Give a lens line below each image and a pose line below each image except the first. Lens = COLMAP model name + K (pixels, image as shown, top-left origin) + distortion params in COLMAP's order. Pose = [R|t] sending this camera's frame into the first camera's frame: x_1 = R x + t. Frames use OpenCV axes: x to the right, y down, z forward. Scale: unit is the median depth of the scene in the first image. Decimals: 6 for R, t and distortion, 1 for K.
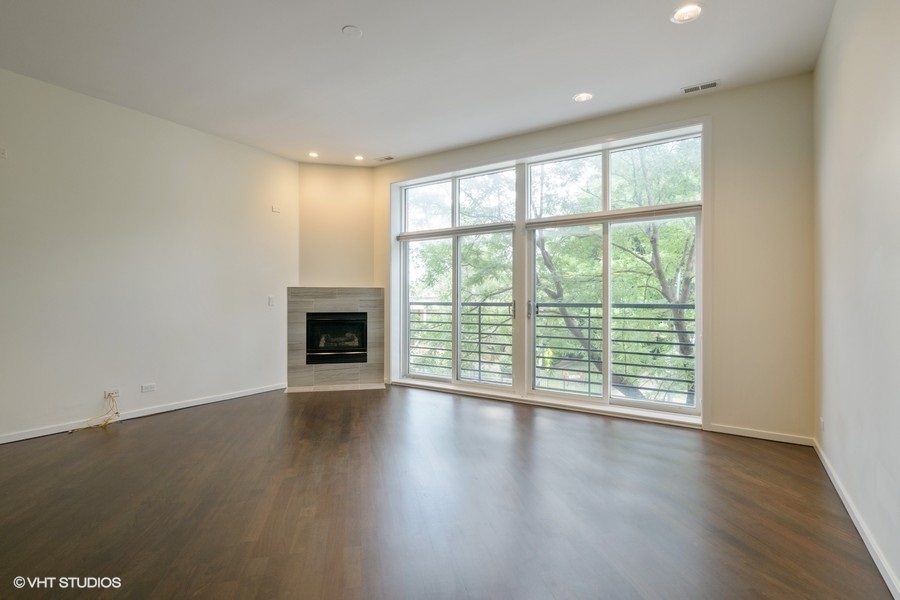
lens RADIAL K [[432.2, 0, 456.9], [0, 432.2, 296.7], [0, 0, 1]] dist [0.005961, 0.000120]
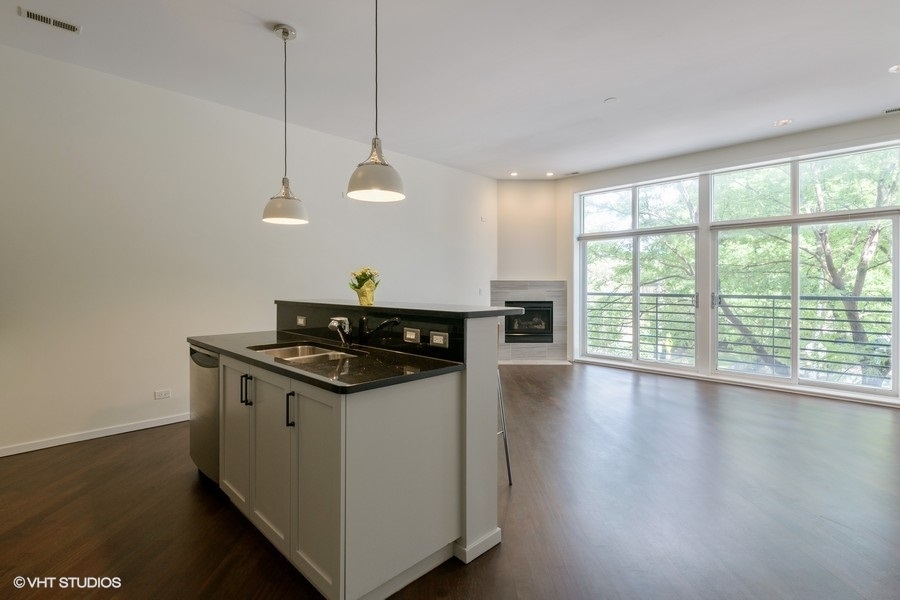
lens RADIAL K [[424.4, 0, 455.9], [0, 424.4, 285.9], [0, 0, 1]] dist [-0.002524, -0.000244]
pose [[0.977172, 0.000156, -0.212450, -0.226743], [0.001755, 0.999960, 0.008807, -0.017564], [0.212443, -0.008979, 0.977132, -0.217215]]
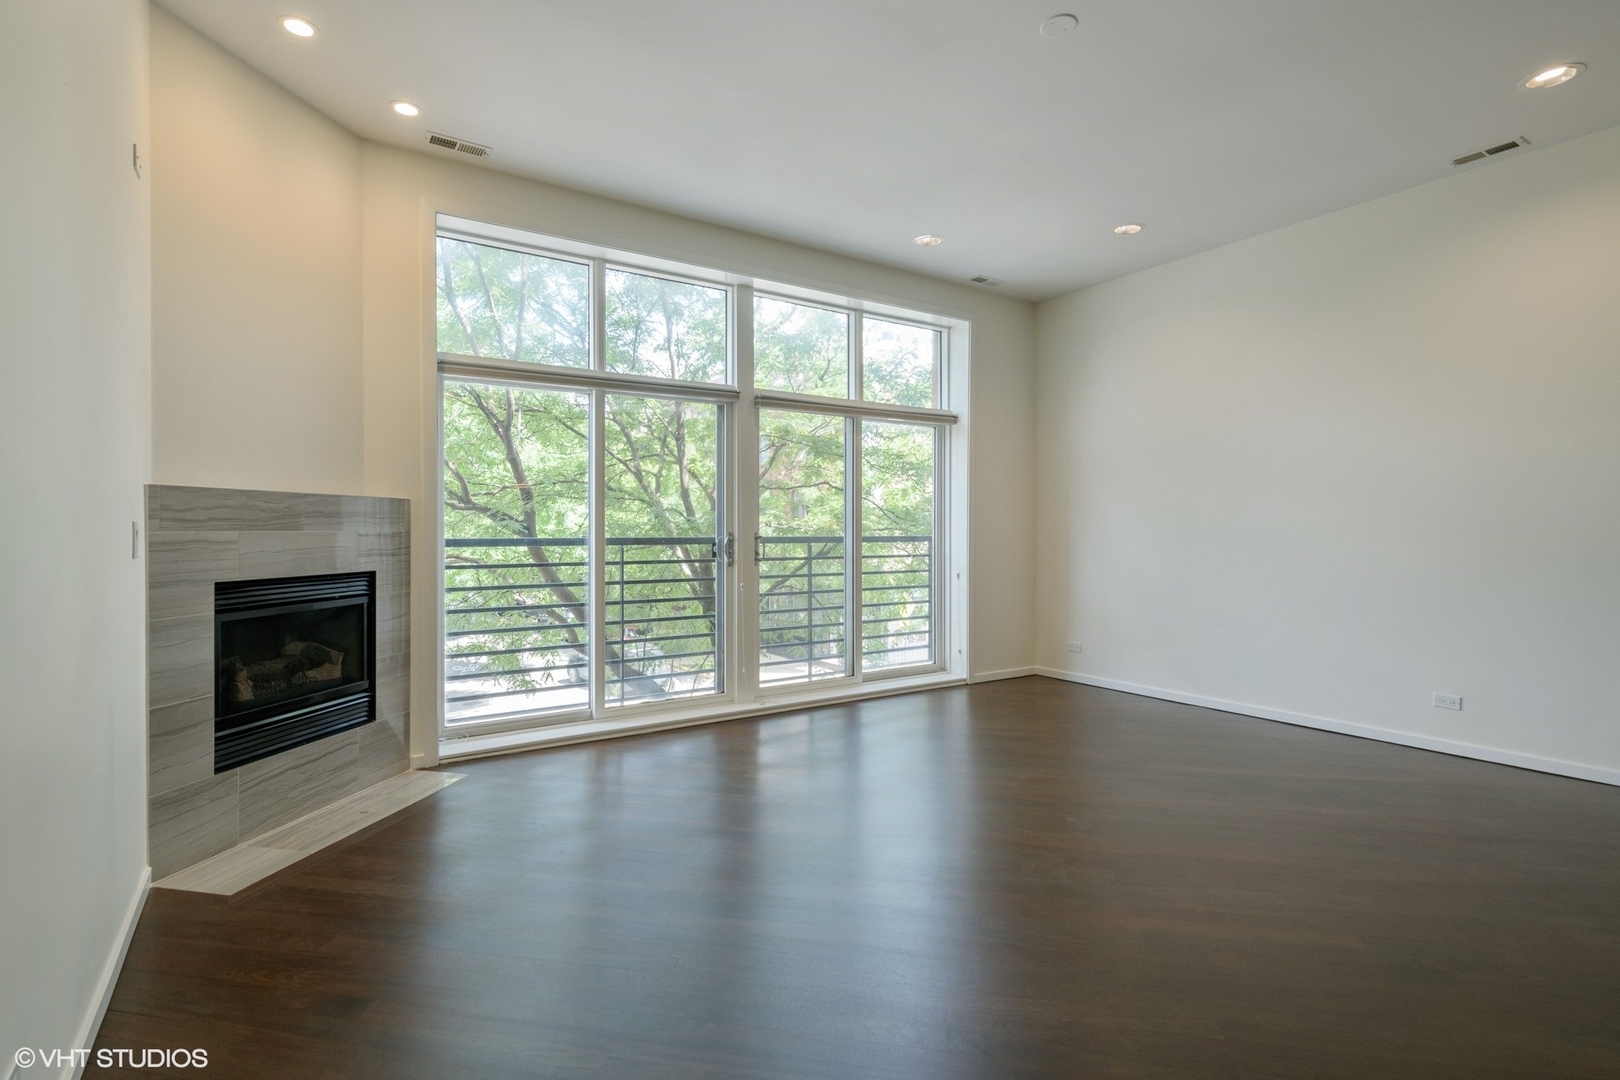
lens RADIAL K [[821.6, 0, 819.5], [0, 821.6, 526.0], [0, 0, 1]] dist [0.033096, 0.000404]
pose [[0.368913, 0.001309, 0.929463, -0.695574], [-0.002347, 0.999997, -0.000477, 0.000855], [-0.929461, -0.002006, 0.368915, 0.455932]]
